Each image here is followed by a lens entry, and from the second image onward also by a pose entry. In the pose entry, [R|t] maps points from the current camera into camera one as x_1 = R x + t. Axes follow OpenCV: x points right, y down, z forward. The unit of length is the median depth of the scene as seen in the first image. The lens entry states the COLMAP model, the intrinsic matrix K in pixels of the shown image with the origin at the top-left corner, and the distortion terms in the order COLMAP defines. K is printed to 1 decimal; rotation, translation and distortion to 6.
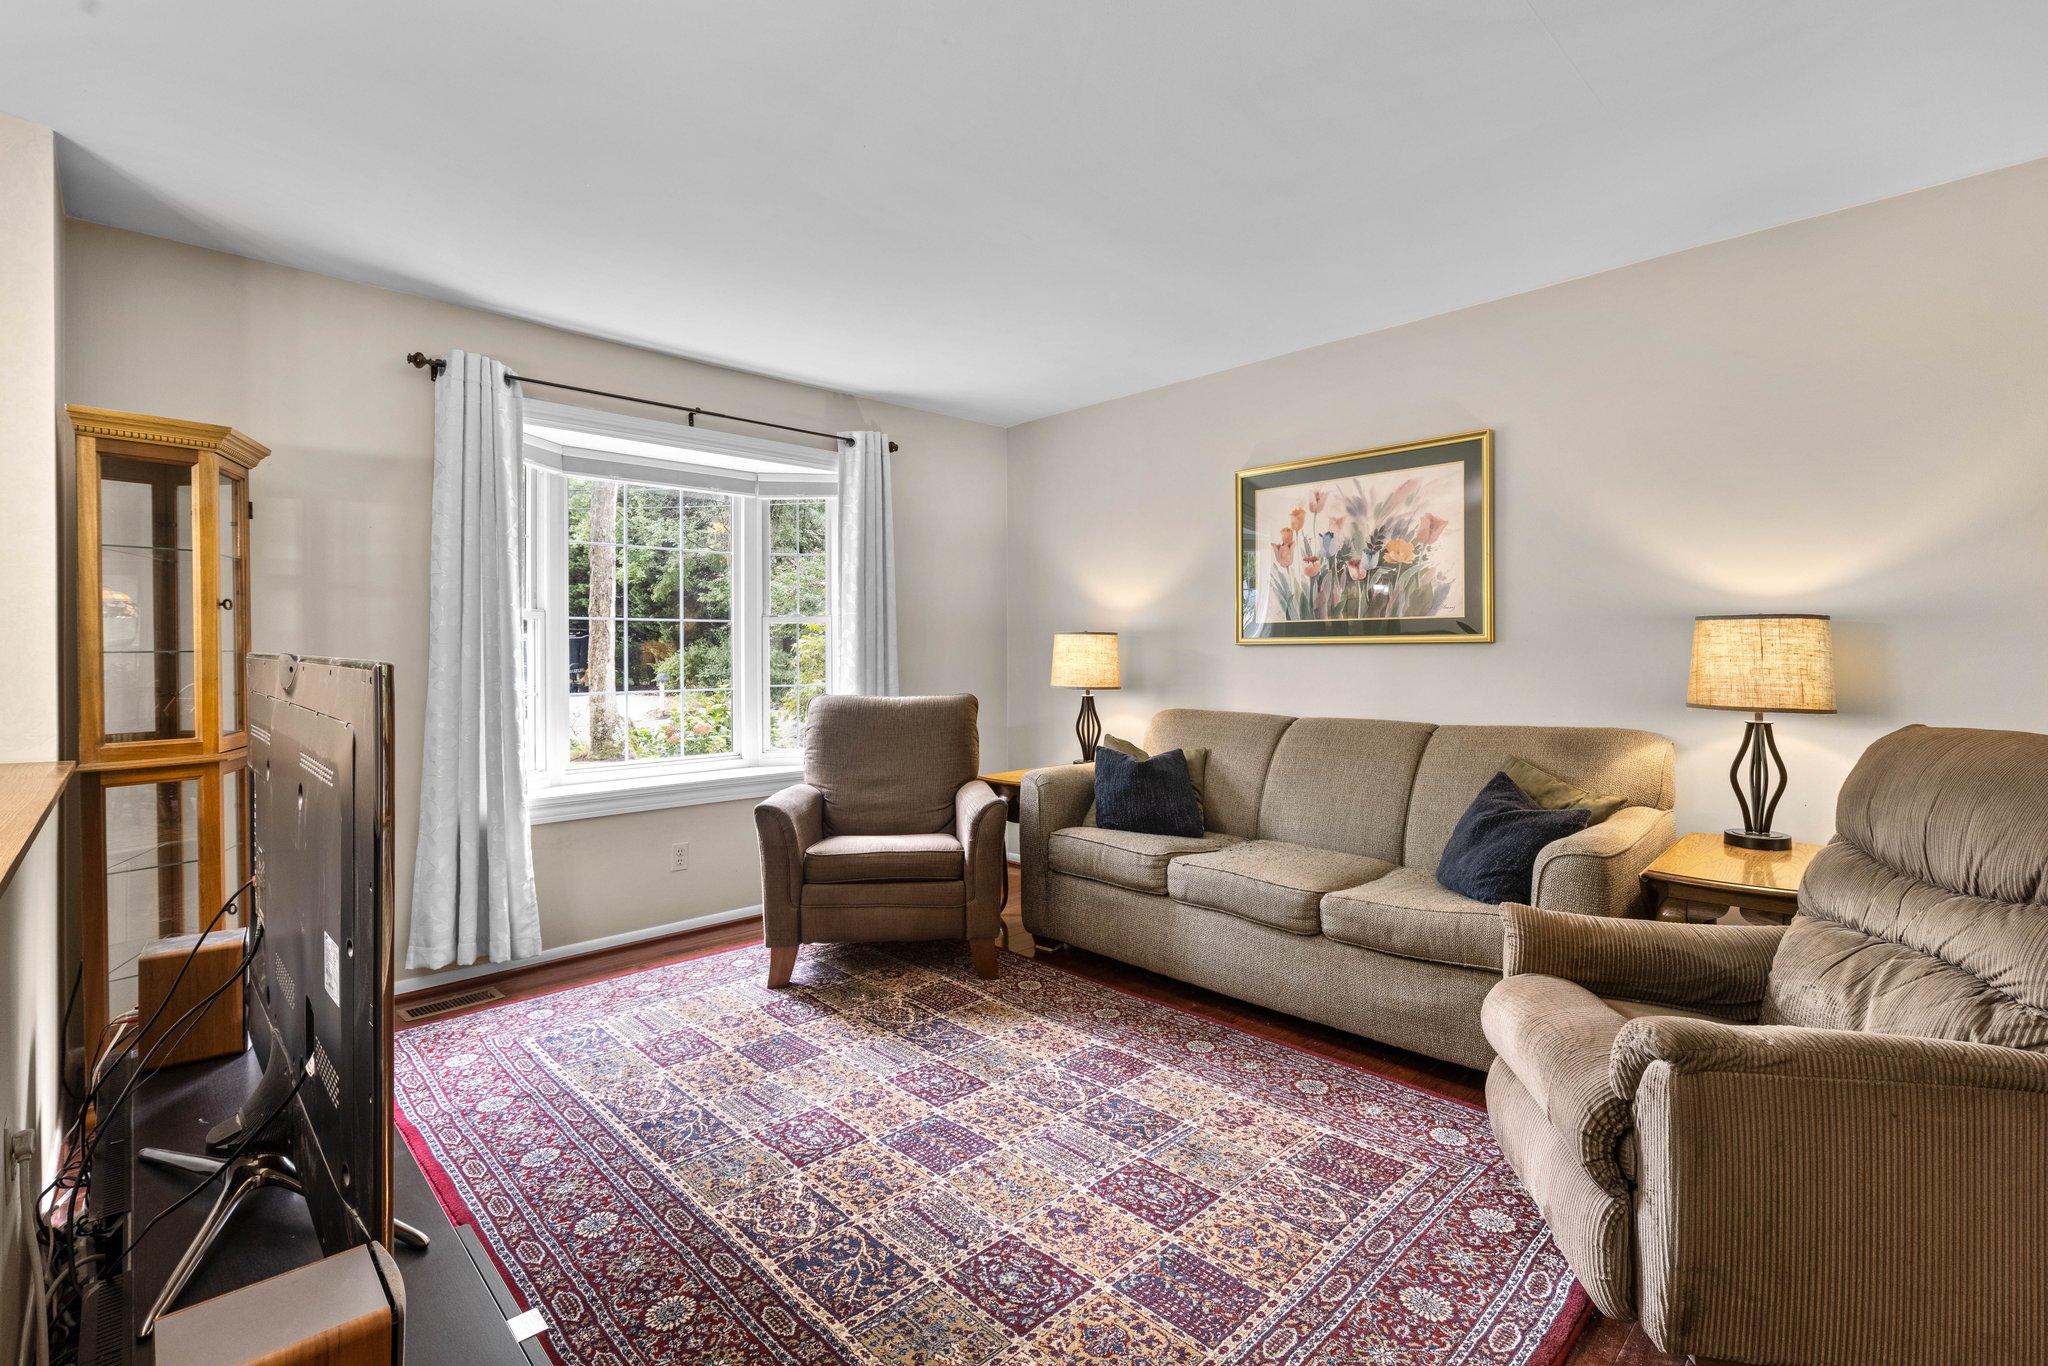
lens RADIAL K [[935.5, 0, 1019.5], [0, 935.5, 659.5], [0, 0, 1]] dist [0.002199, 0.000236]
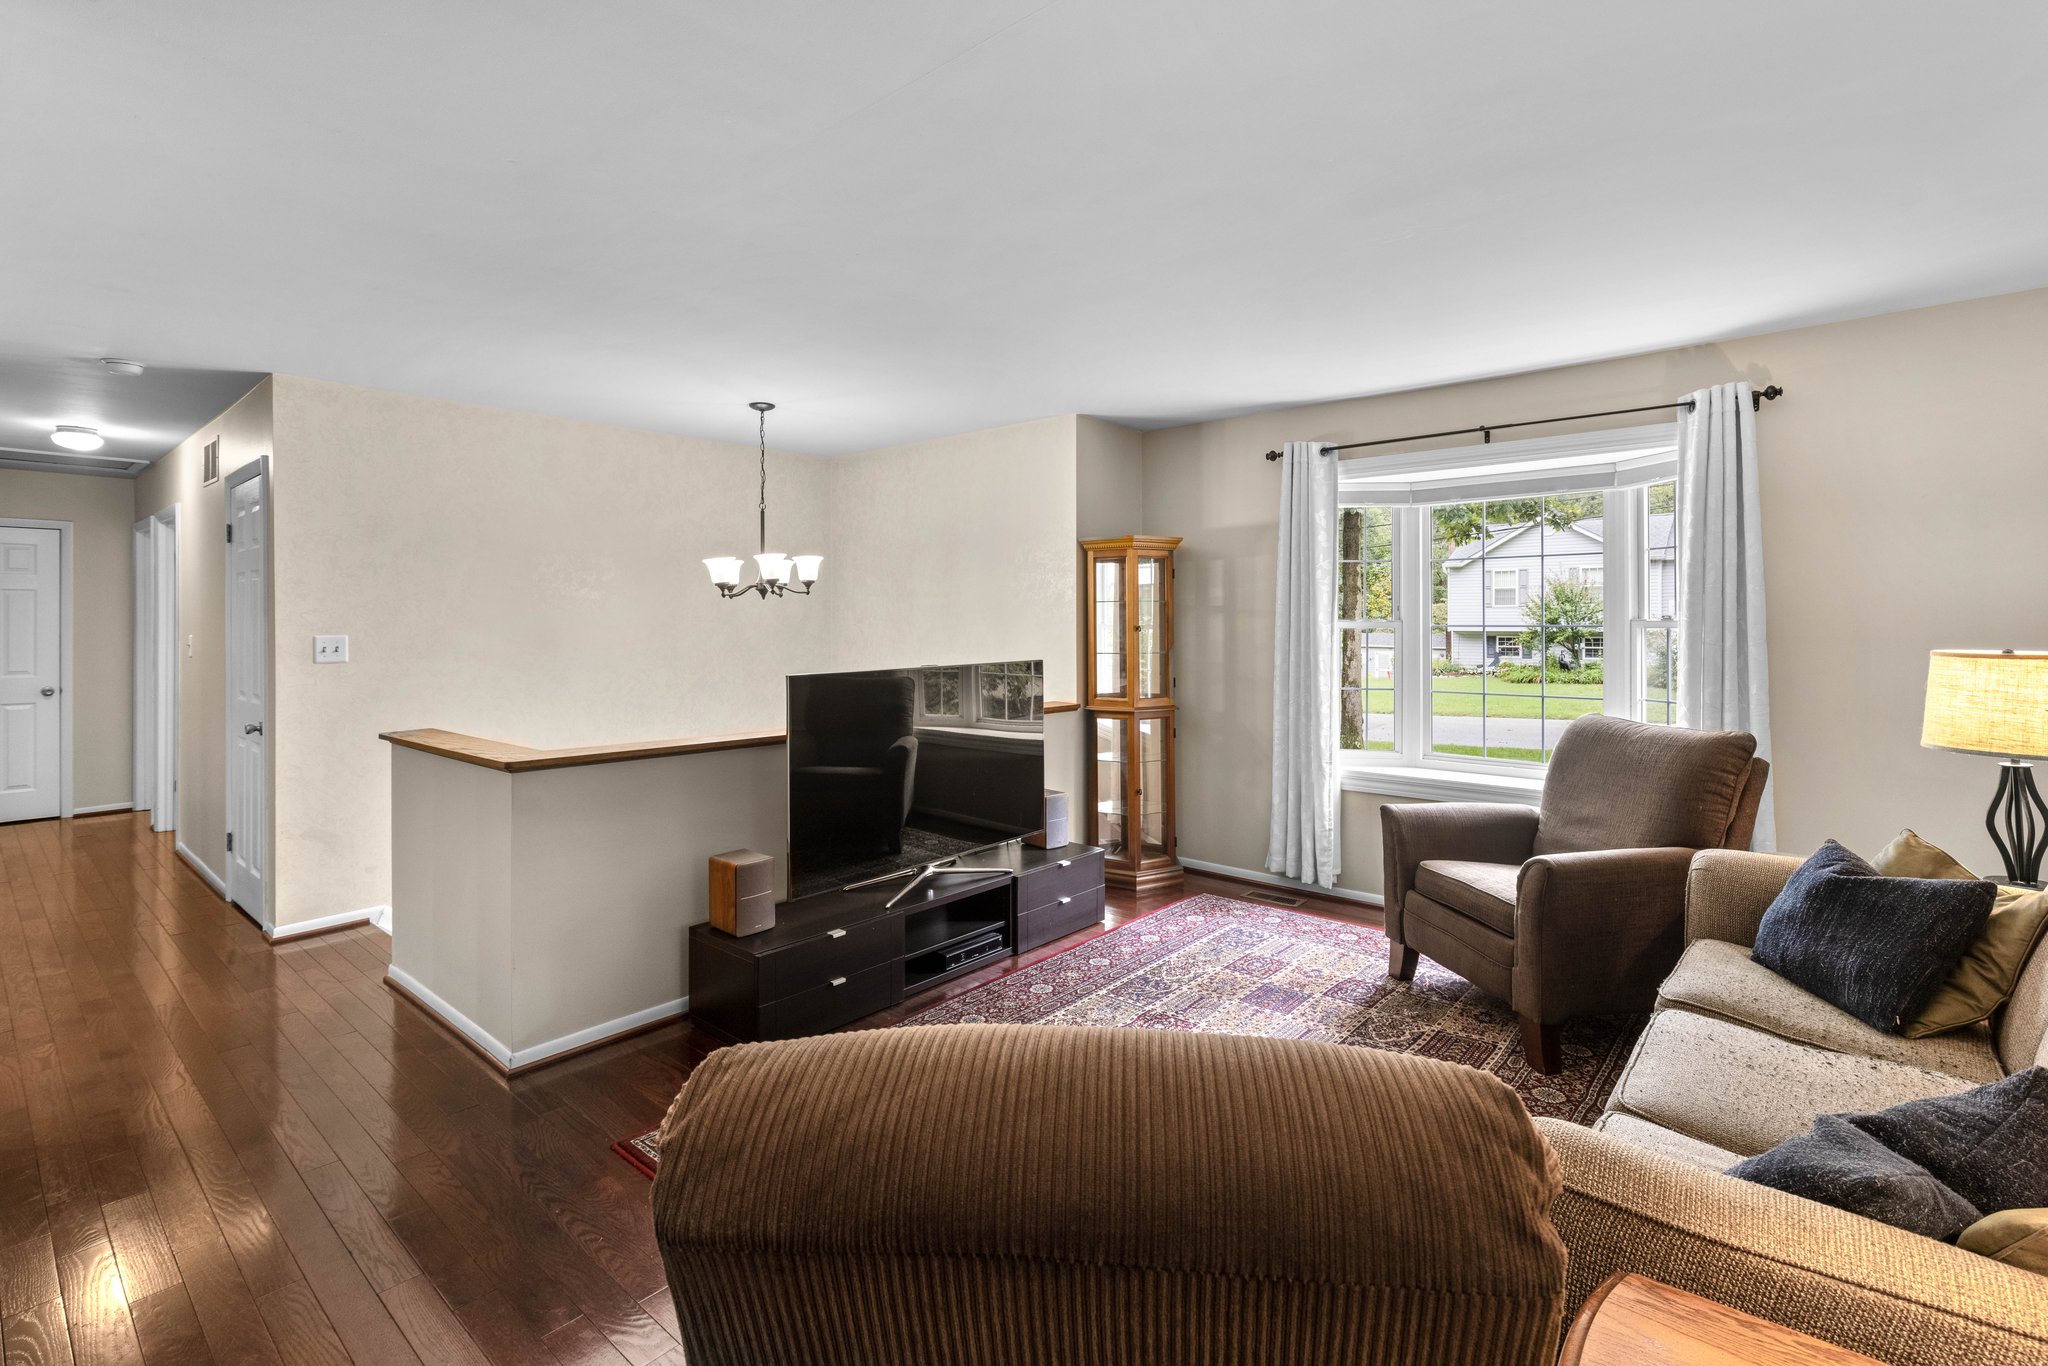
lens RADIAL K [[935.5, 0, 1024.6], [0, 935.5, 629.7], [0, 0, 1]] dist [0.000568, 0.000042]
pose [[0.082015, 0.012205, -0.996556, 0.813266], [-0.006381, 0.999911, 0.011721, -0.063197], [0.996611, 0.005398, 0.082086, 0.505628]]
